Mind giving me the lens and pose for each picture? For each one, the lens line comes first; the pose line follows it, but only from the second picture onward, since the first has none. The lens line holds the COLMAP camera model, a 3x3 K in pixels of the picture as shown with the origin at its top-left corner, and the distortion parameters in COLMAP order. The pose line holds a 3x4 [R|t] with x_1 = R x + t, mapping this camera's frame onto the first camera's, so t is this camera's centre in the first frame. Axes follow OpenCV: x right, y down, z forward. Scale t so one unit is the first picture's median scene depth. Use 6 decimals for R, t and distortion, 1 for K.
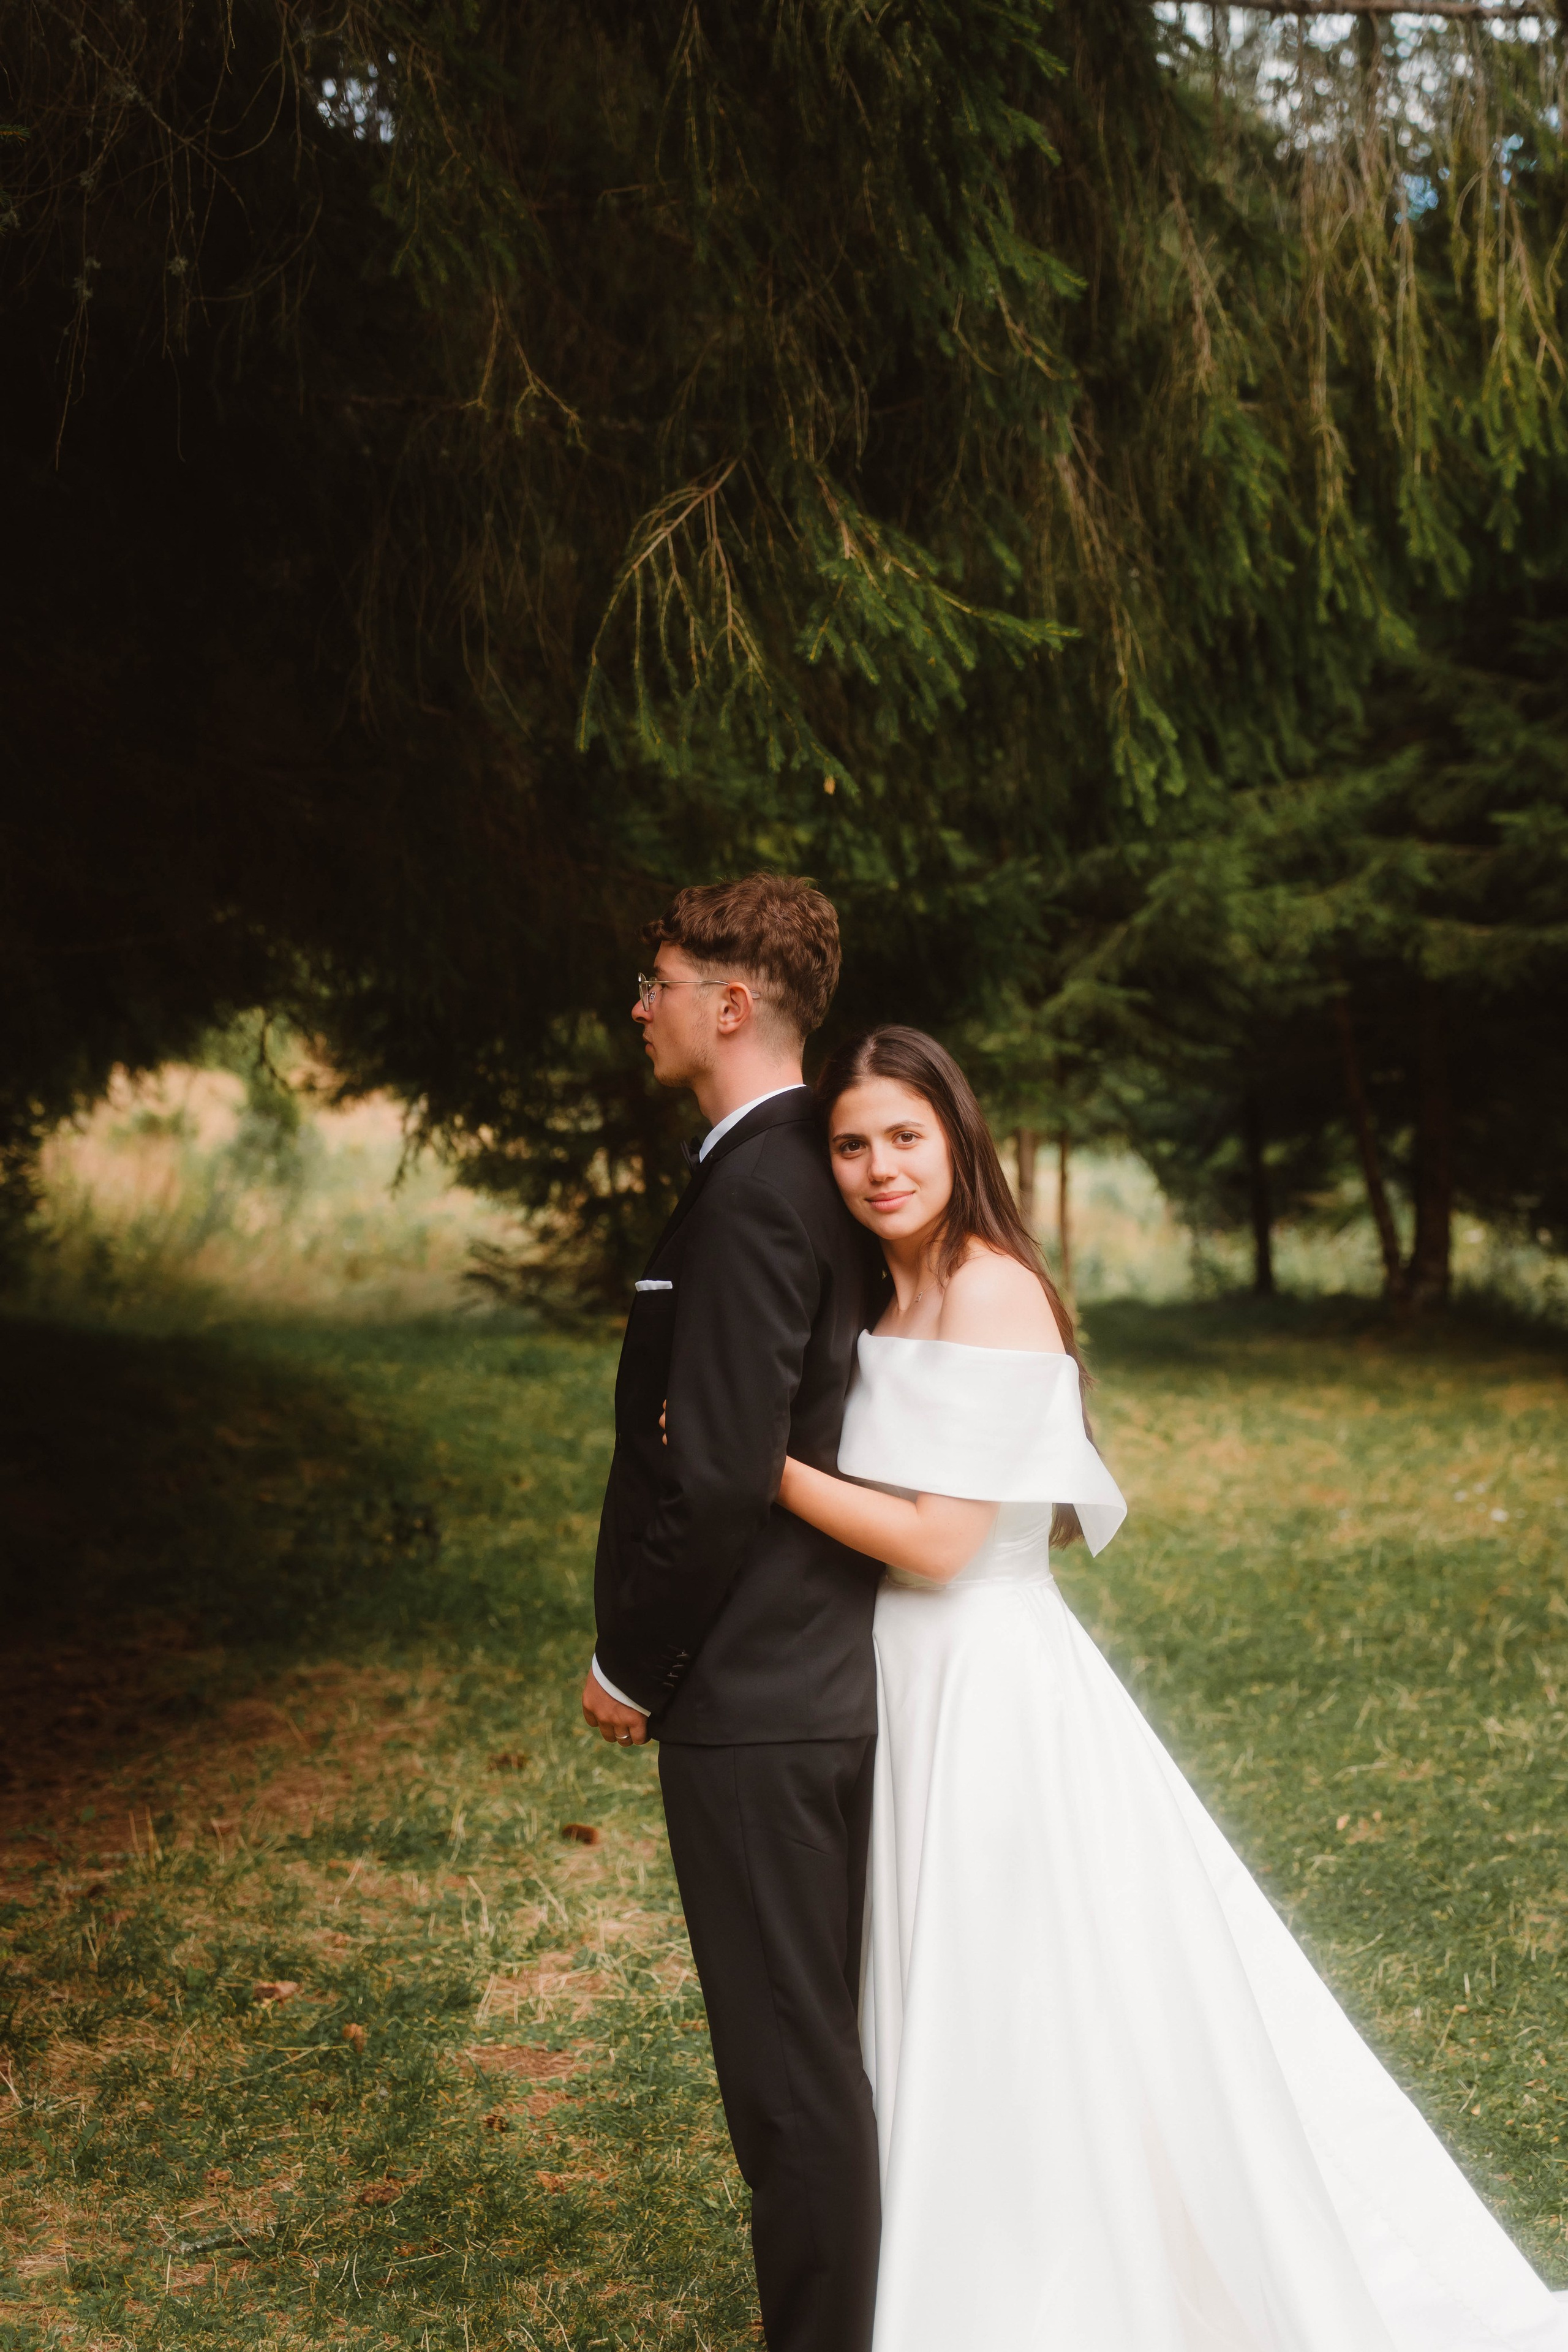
lens RADIAL K [[3391.0, 0, 779.3], [0, 3391.0, 1194.2], [0, 0, 1]] dist [0.026055, -0.046326]
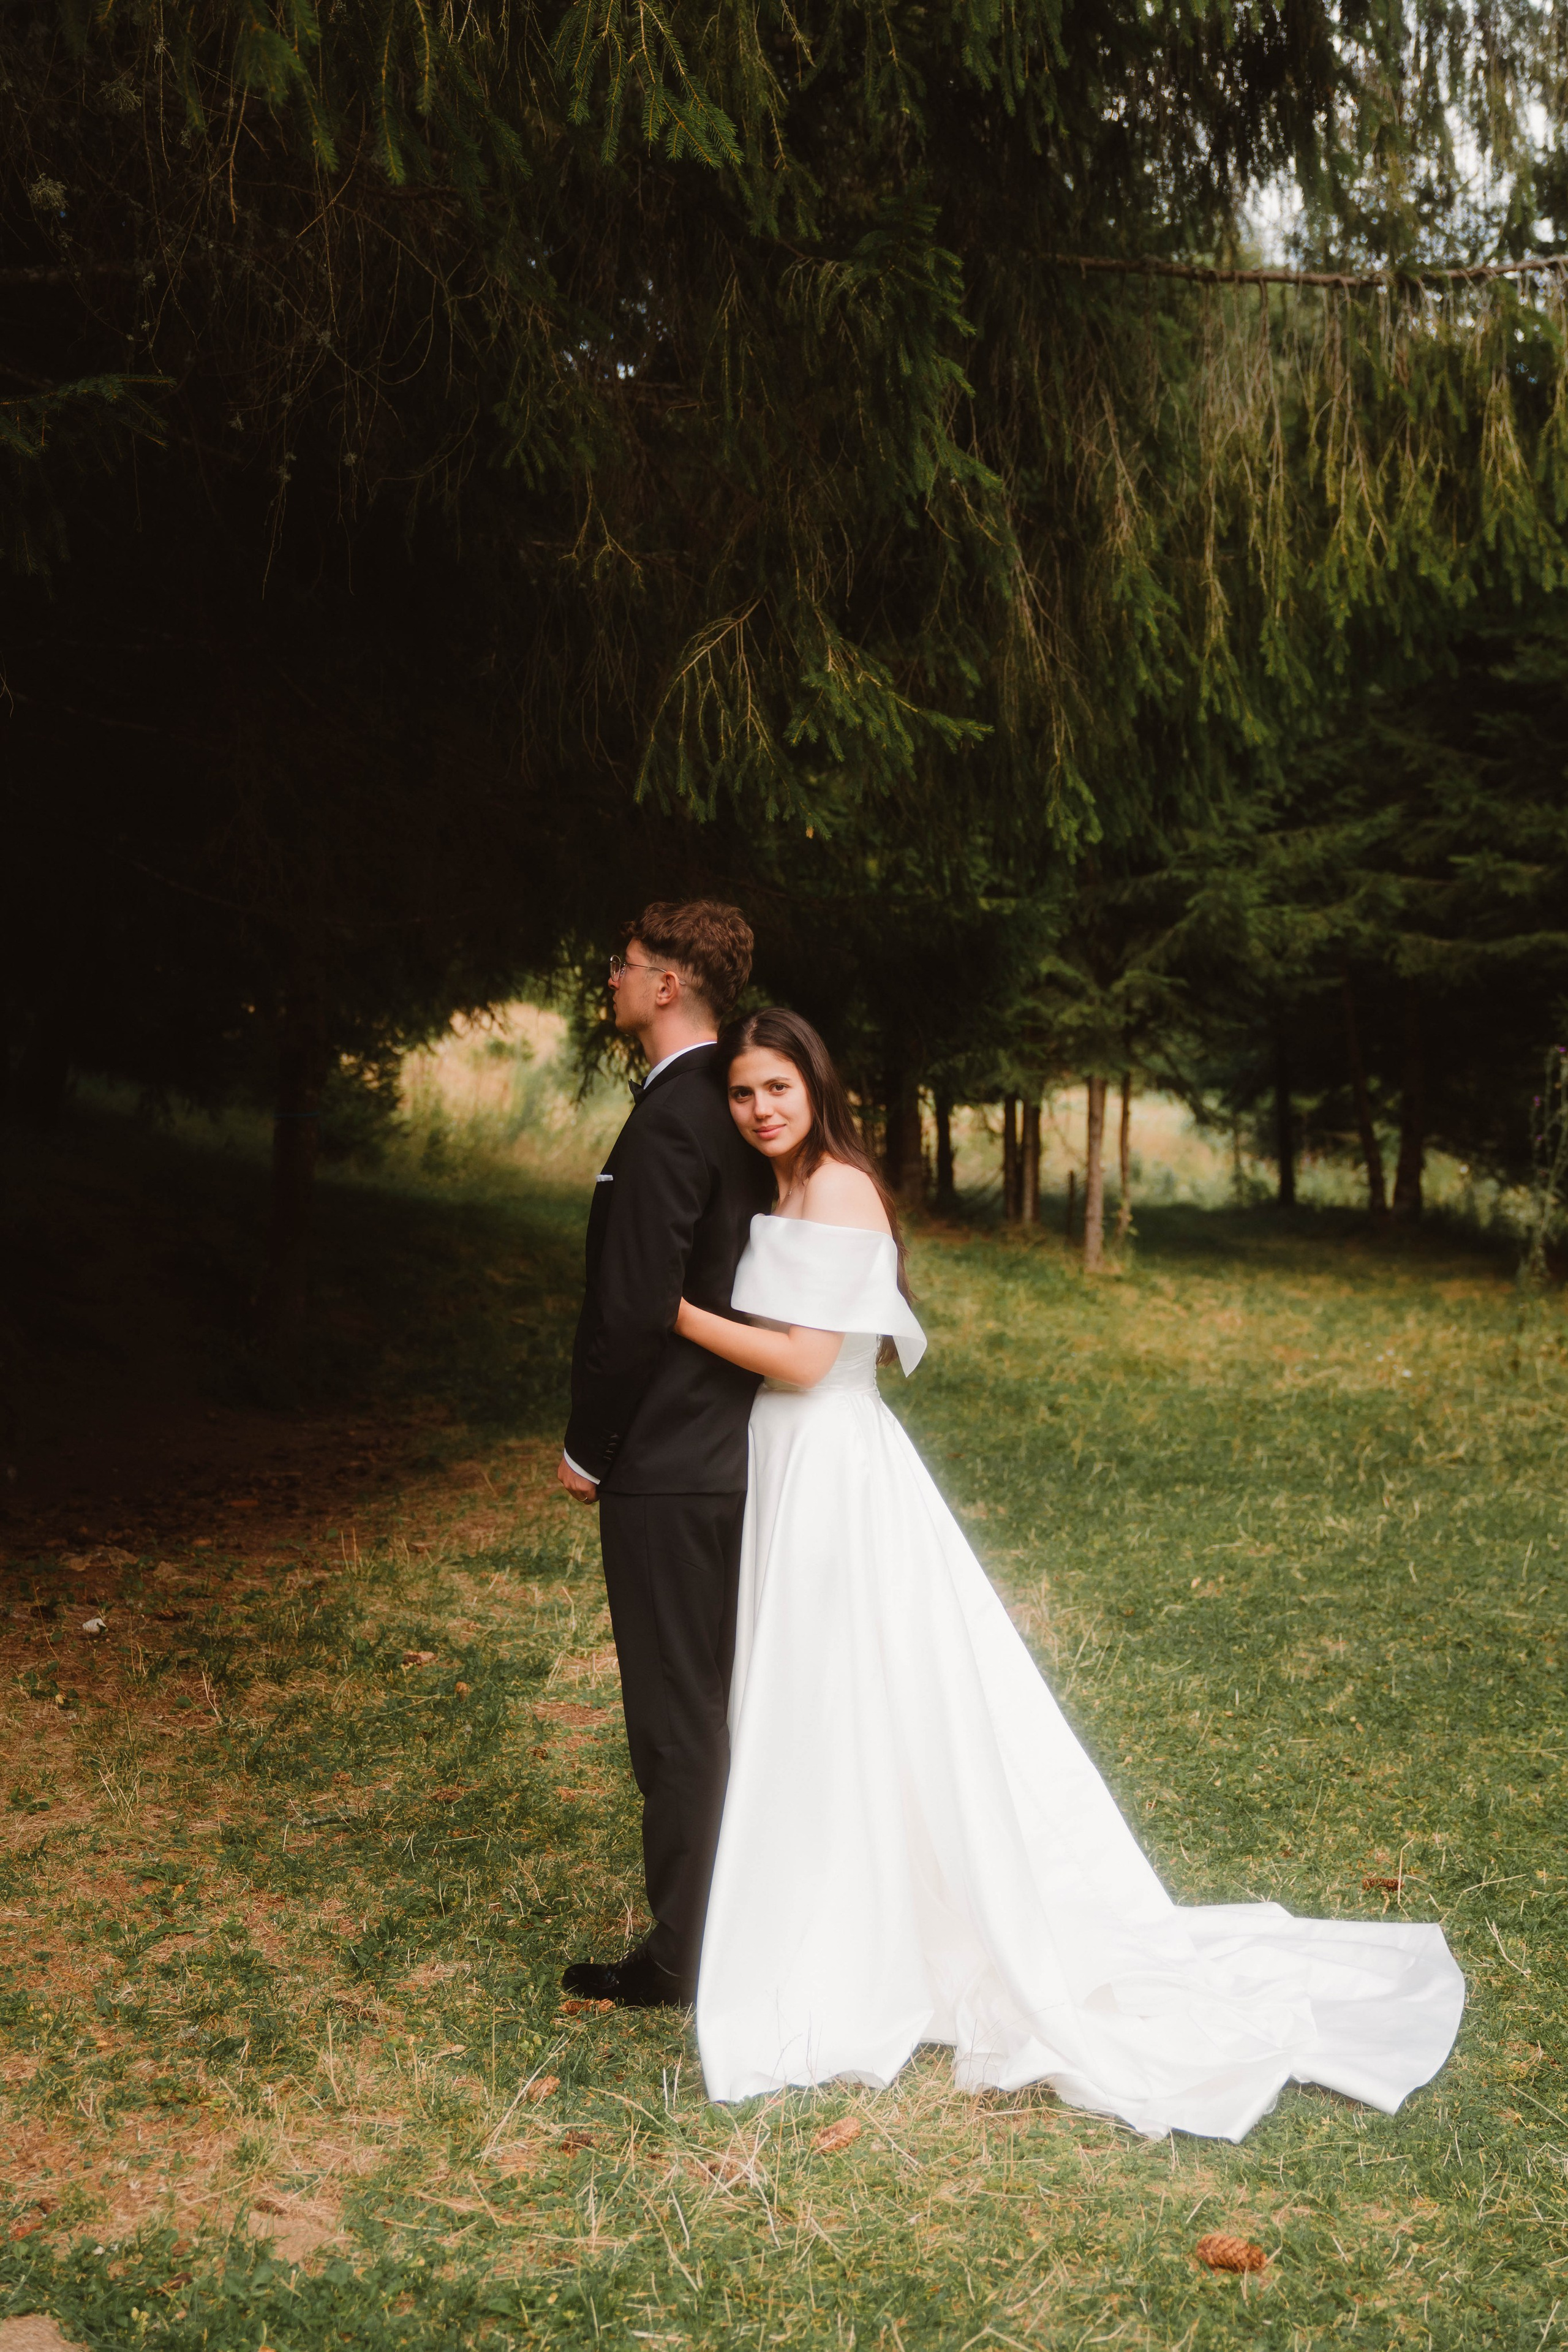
lens RADIAL K [[2501.9, 0, 784.0], [0, 2501.9, 1176.0], [0, 0, 1]] dist [0.002638, 0.010225]
pose [[0.996334, 0.039892, -0.075672, 0.073496], [-0.038000, 0.998932, 0.026291, -0.003134], [0.076640, -0.023319, 0.996786, -0.038301]]
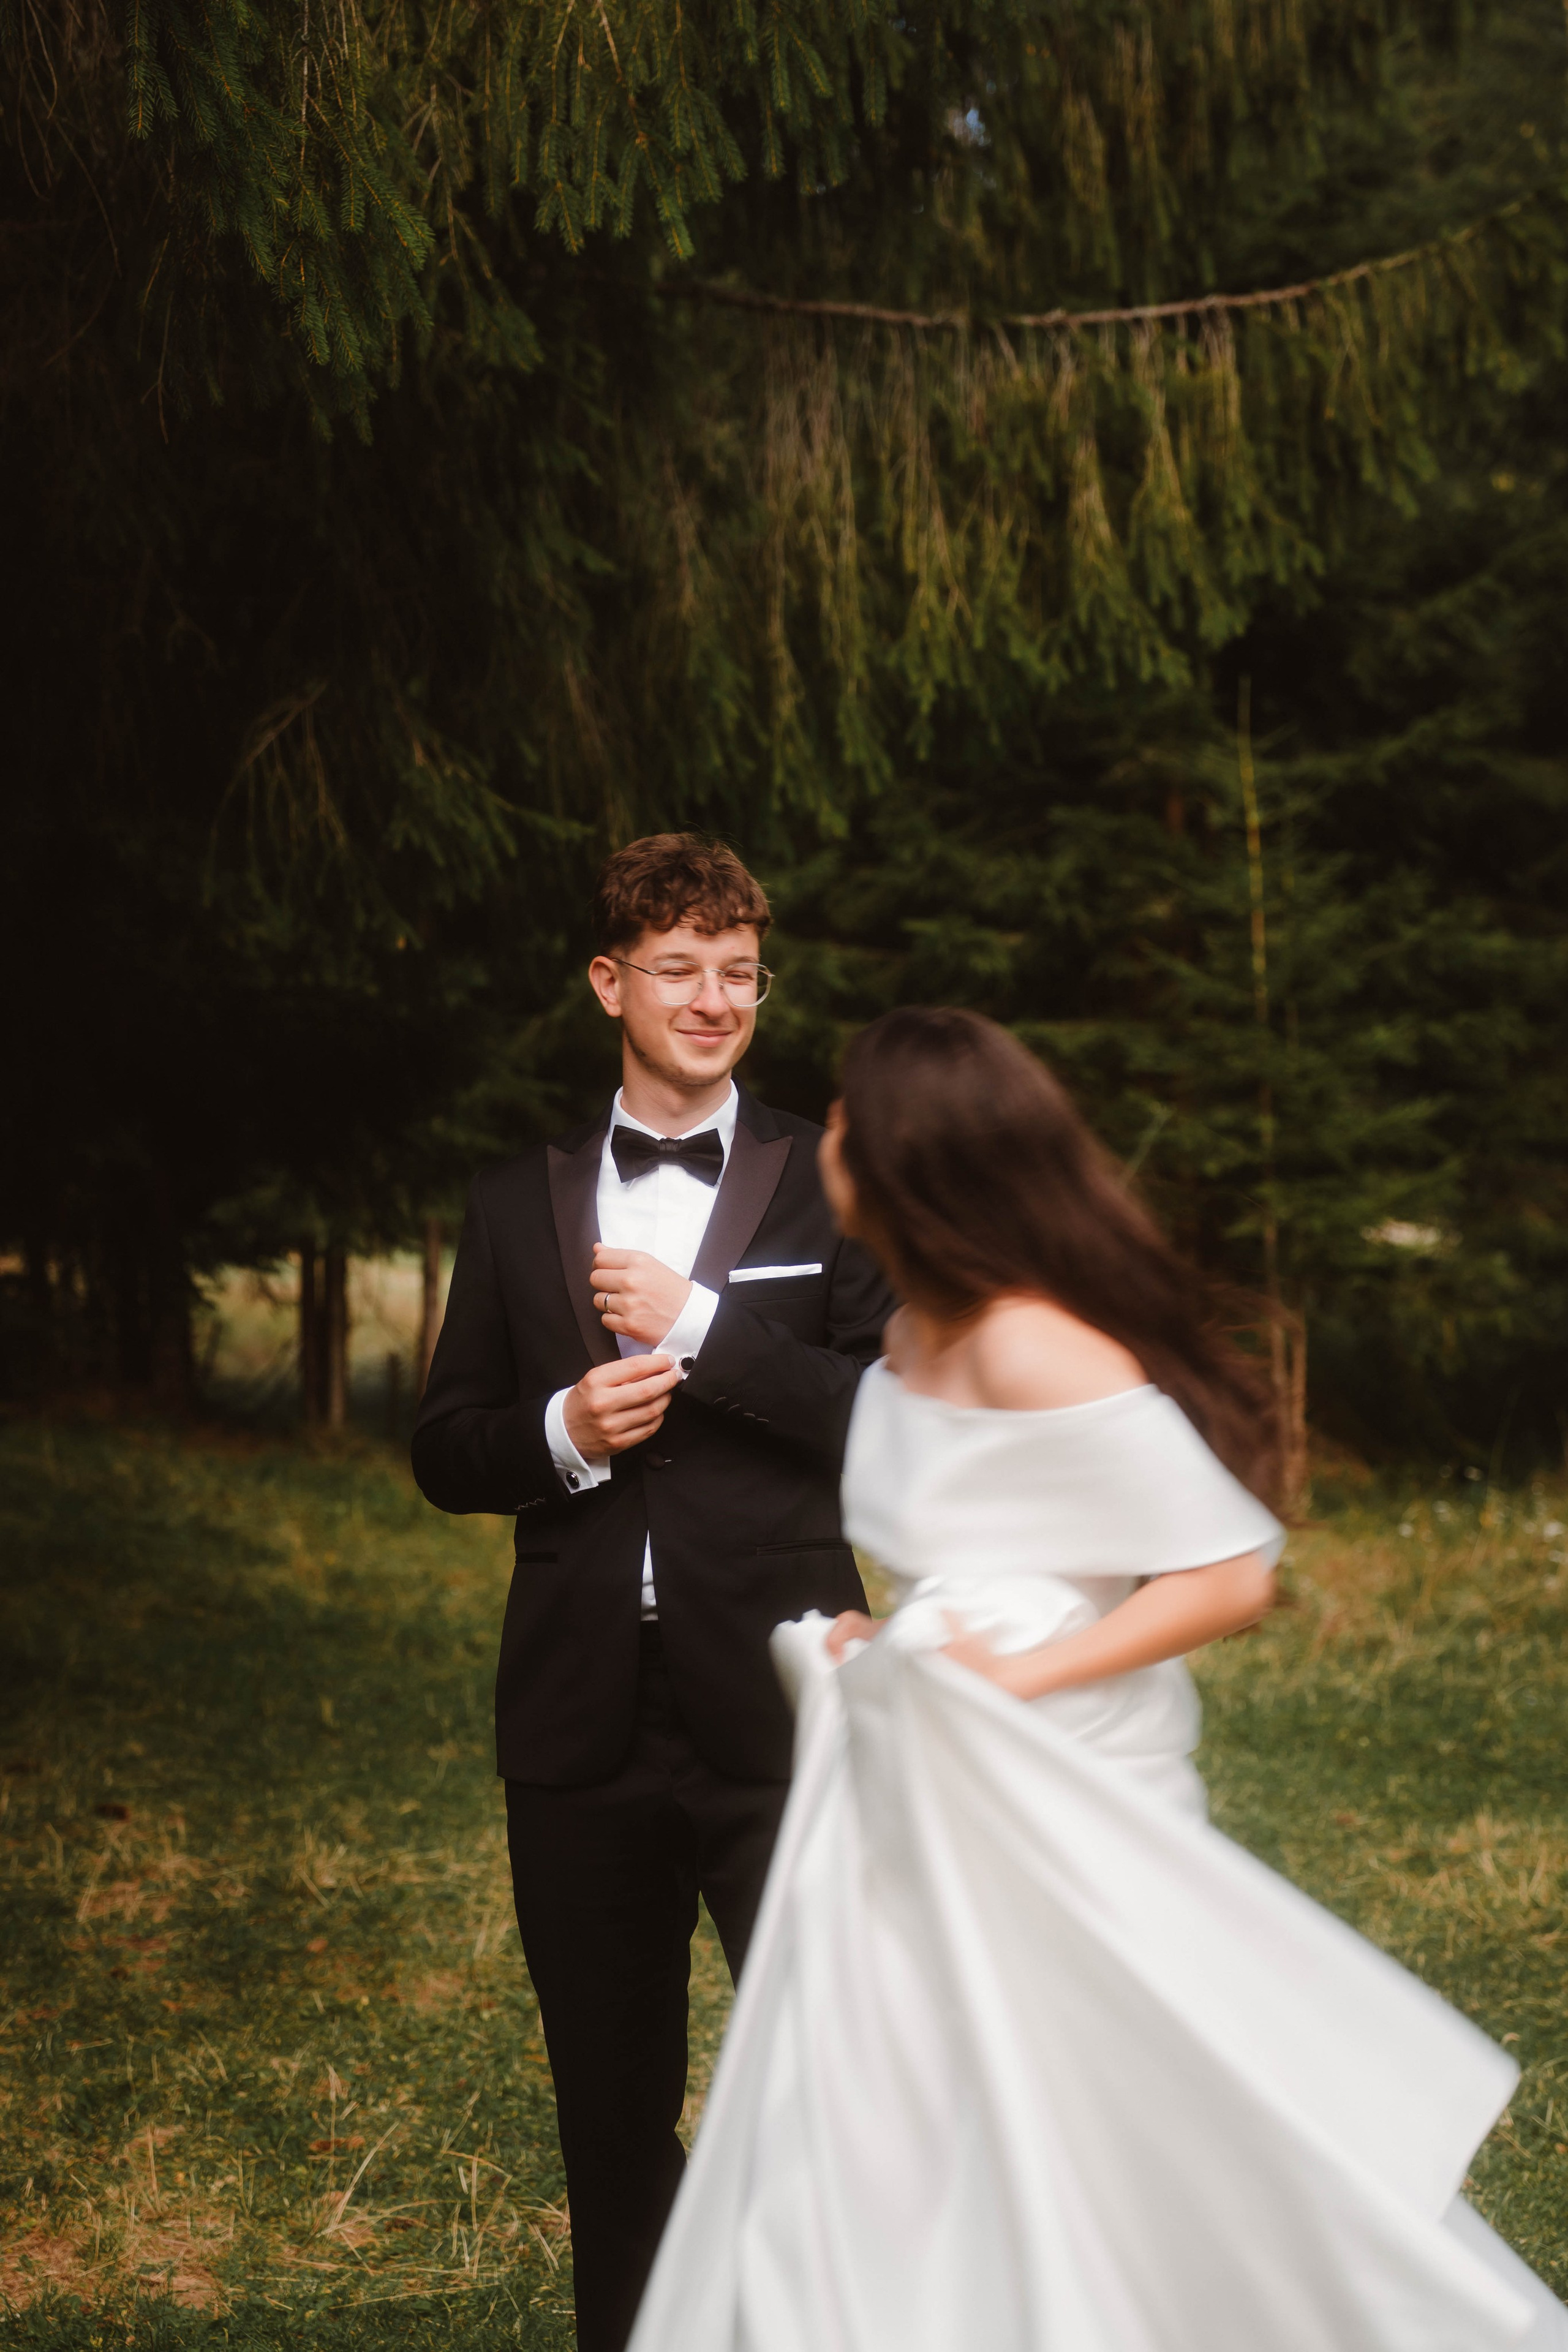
lens RADIAL K [[3937.9, 0, 734.9], [0, 3937.9, 1308.2], [0, 0, 1]] dist [0.007389, 0.074921]
pose [[0.985798, 0.024976, 0.166069, -0.086986], [-0.025260, 0.999681, -0.000404, 0.013274], [-0.166026, -0.003797, 0.986114, -0.407824]]
